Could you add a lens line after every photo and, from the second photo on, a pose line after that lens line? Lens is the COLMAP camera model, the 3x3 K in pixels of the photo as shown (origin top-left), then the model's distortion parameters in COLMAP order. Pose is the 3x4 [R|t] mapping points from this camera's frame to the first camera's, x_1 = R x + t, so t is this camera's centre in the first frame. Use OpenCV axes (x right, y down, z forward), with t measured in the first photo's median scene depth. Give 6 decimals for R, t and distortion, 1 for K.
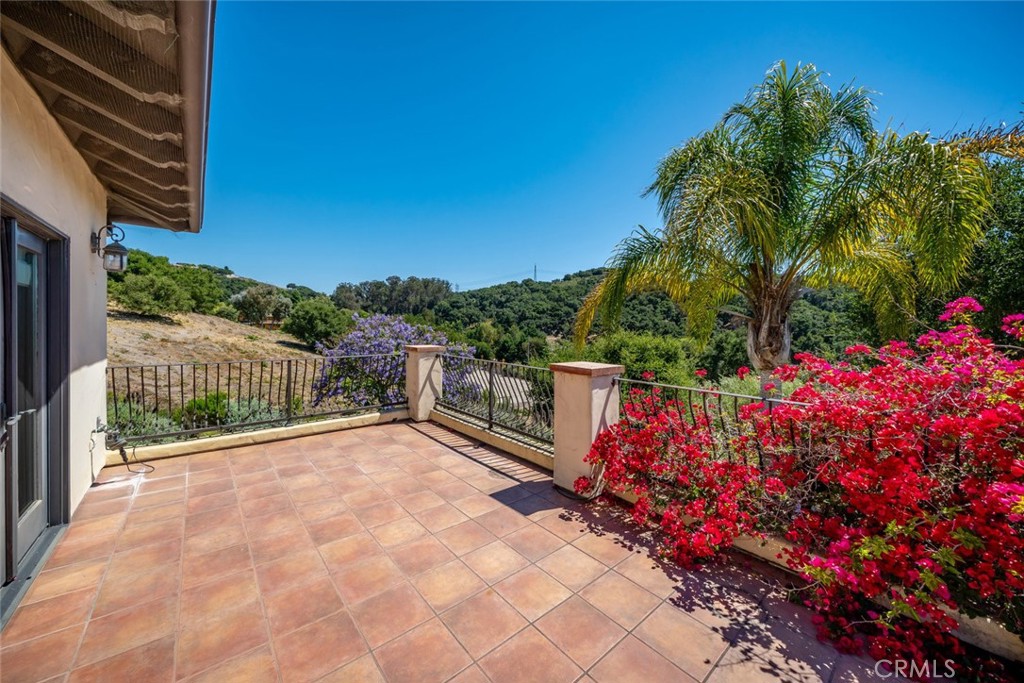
lens RADIAL K [[380.2, 0, 515.2], [0, 380.2, 319.8], [0, 0, 1]] dist [-0.000240, -0.000068]
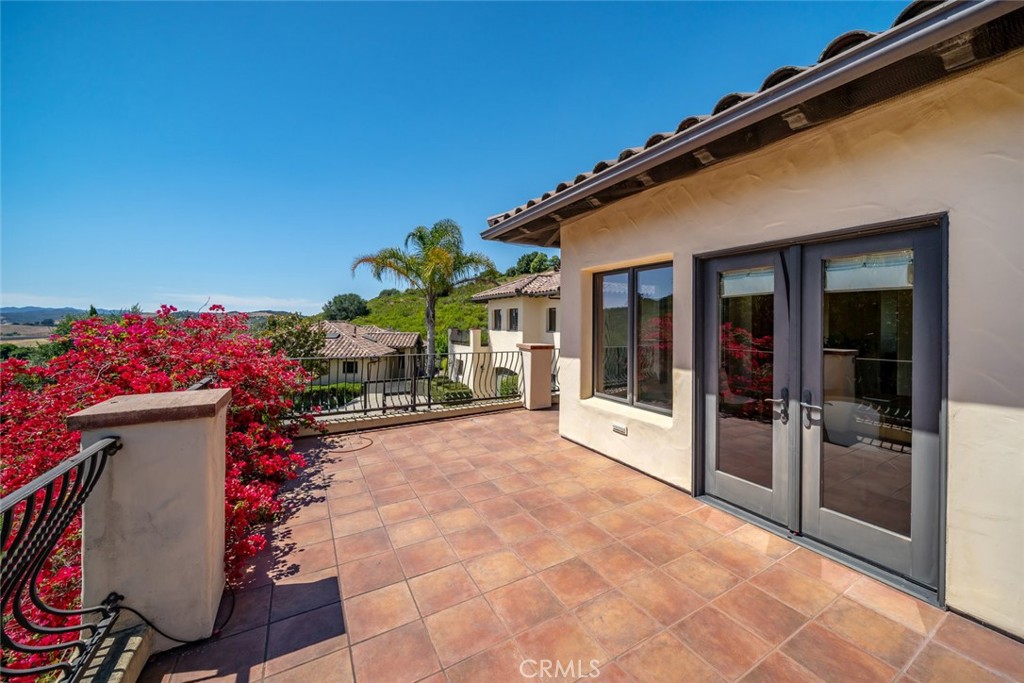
lens RADIAL K [[380.2, 0, 515.2], [0, 380.2, 319.8], [0, 0, 1]] dist [-0.000240, -0.000068]
pose [[-0.978733, -0.009781, 0.204906, -0.491718], [-0.012882, 0.999822, -0.013804, 0.010848], [-0.204734, -0.016150, -0.978684, 1.750503]]
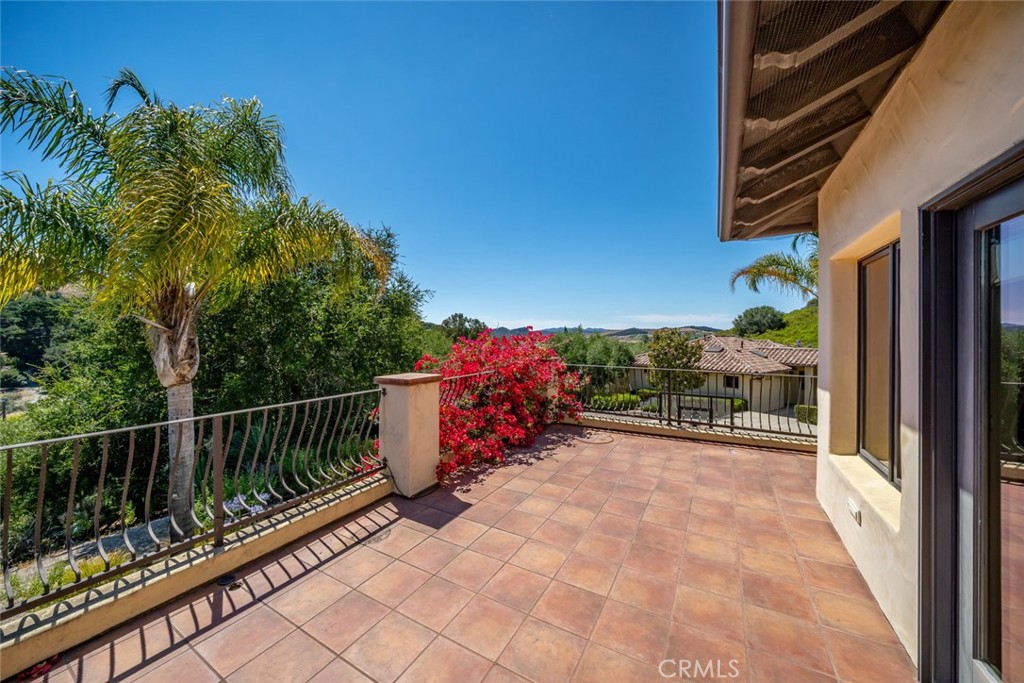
lens RADIAL K [[353.4, 0, 511.8], [0, 353.4, 332.6], [0, 0, 1]] dist [0.001041, 0.000109]
pose [[-0.331323, 0.000637, 0.943517, -1.072922], [-0.011241, 0.999926, -0.004622, -0.004783], [-0.943451, -0.012137, -0.331291, 1.305970]]
